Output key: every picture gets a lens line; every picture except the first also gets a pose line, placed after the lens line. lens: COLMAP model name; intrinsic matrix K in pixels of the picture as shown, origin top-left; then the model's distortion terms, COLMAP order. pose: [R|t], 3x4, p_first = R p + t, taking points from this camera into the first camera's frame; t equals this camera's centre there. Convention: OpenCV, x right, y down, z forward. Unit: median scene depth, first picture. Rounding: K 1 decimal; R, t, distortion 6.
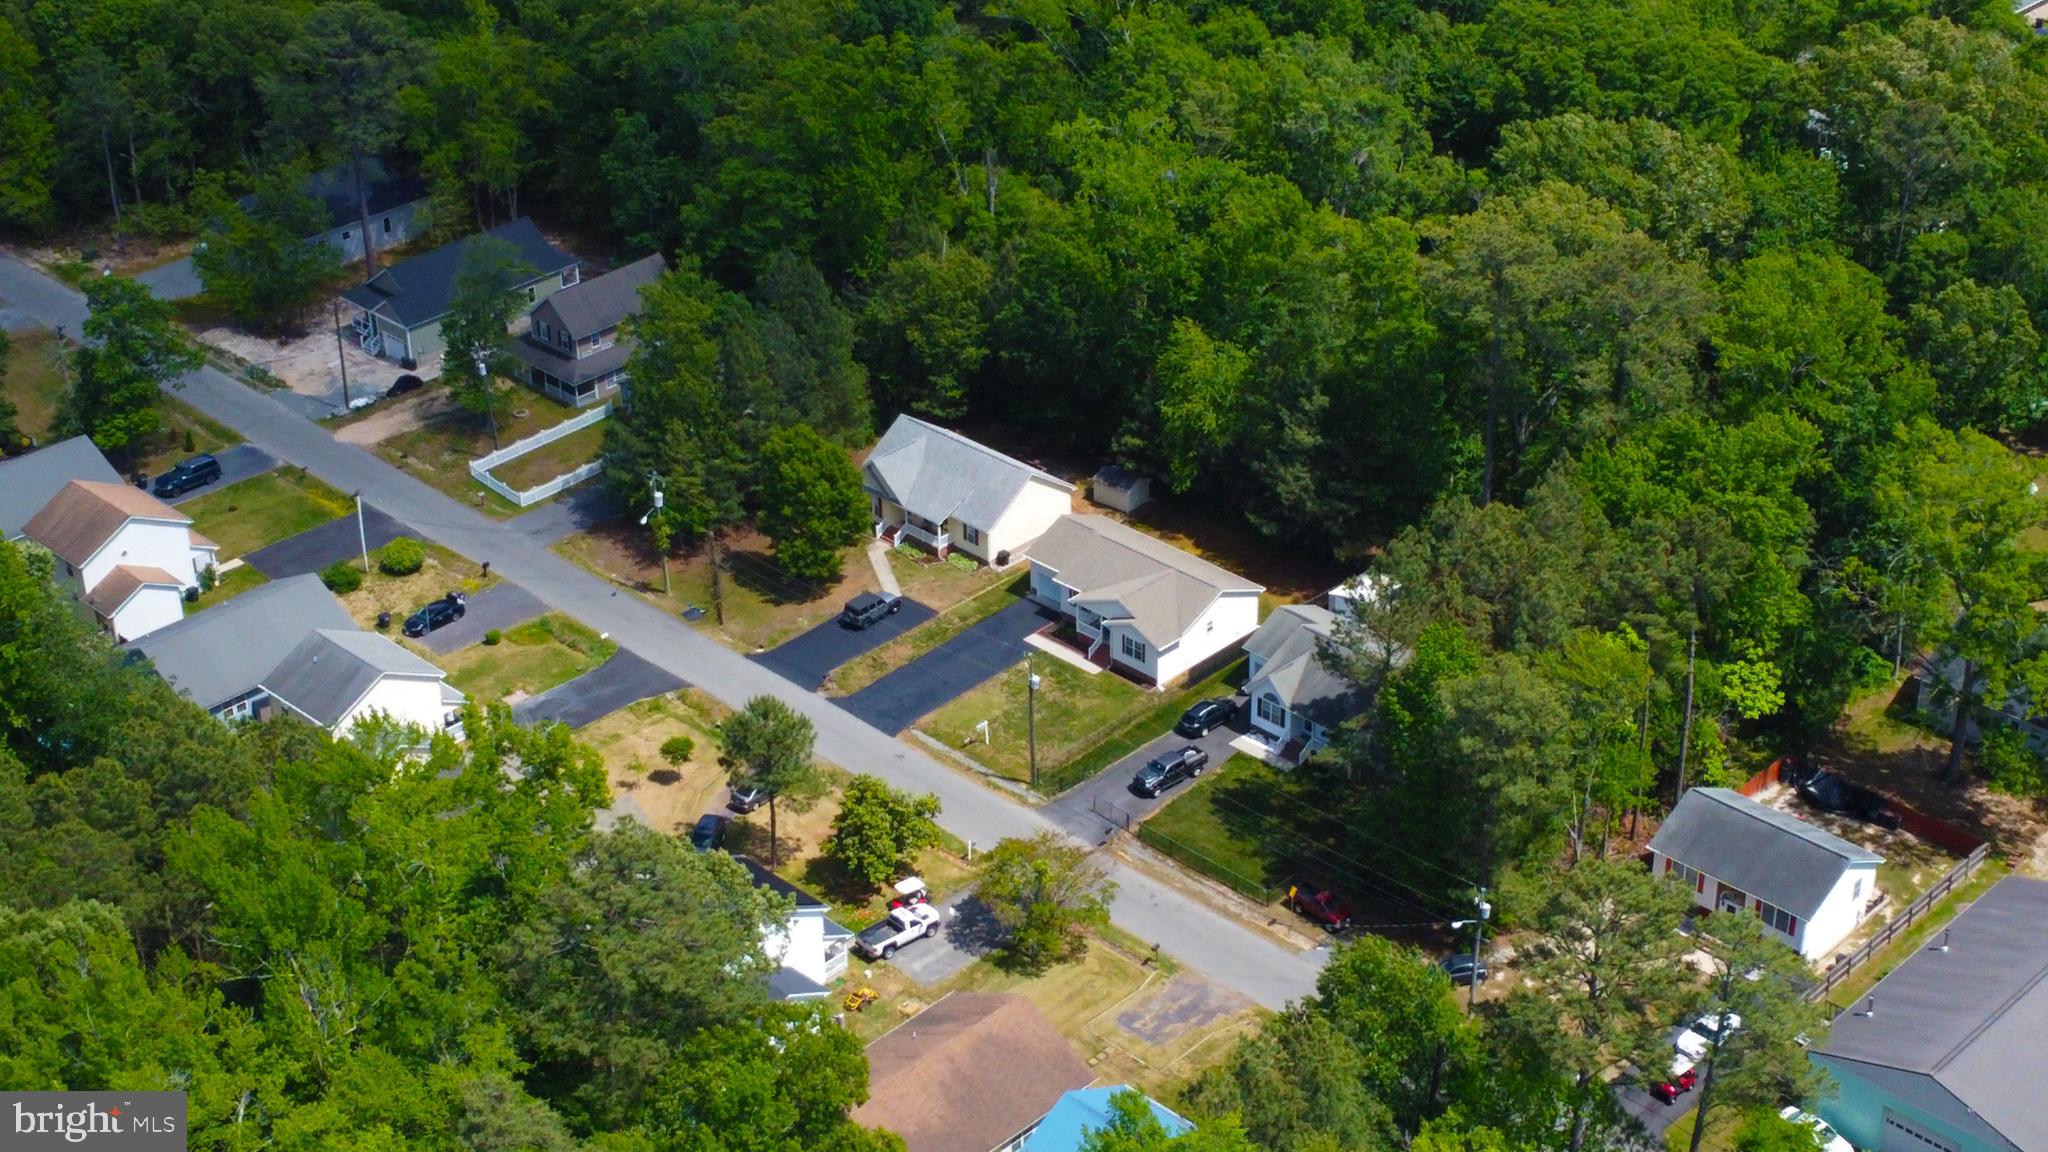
lens RADIAL K [[3059.0, 0, 1024.2], [0, 3059.0, 578.1], [0, 0, 1]] dist [-0.008159, 0.000000]
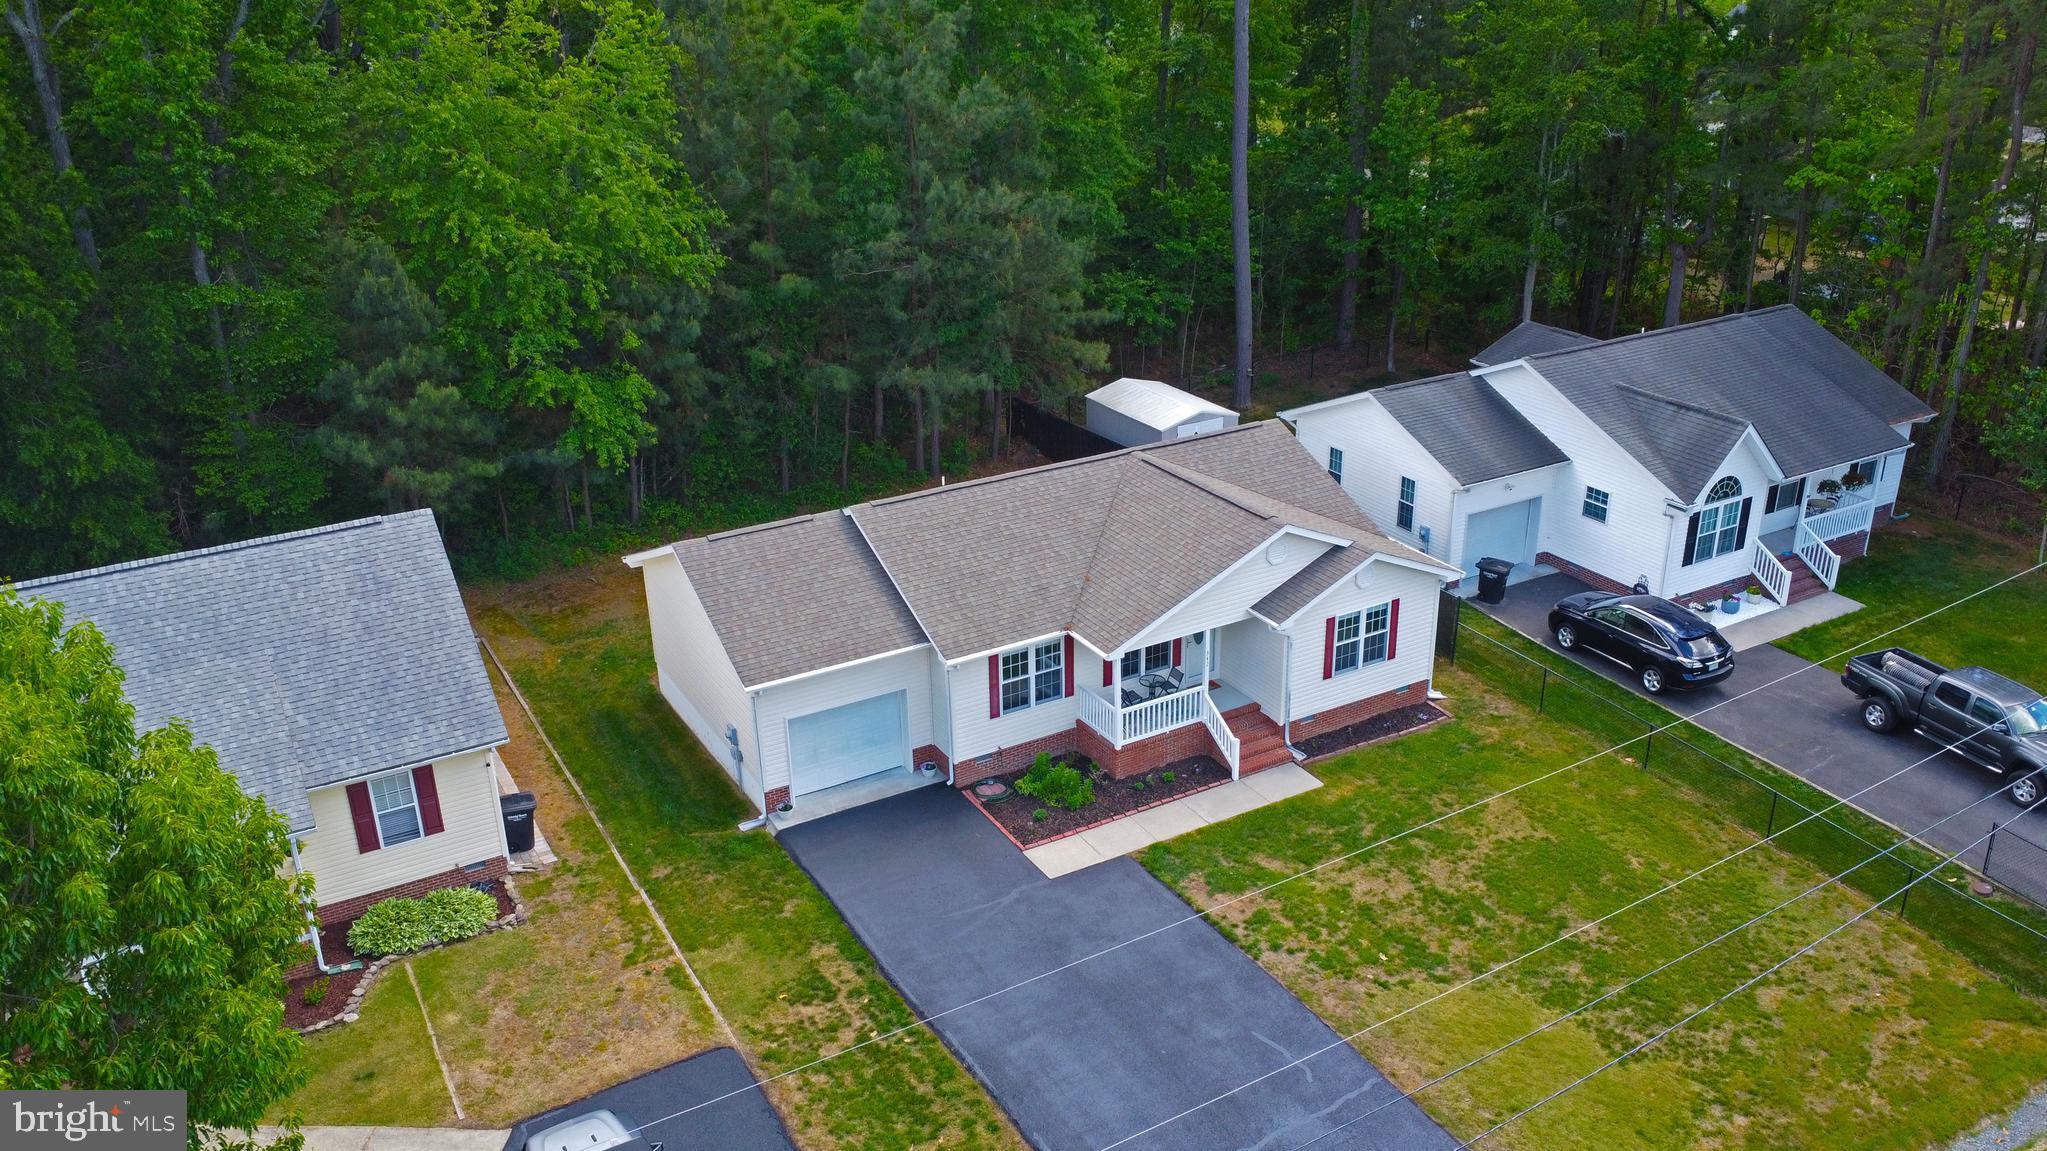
lens RADIAL K [[1576.4, 0, 1016.9], [0, 1576.4, 586.6], [0, 0, 1]] dist [-0.001113, 0.007804]
pose [[0.282516, -0.379582, 0.880967, -0.113902], [0.488920, 0.847117, 0.208206, -0.032690], [-0.825313, 0.371901, 0.424909, 0.903303]]
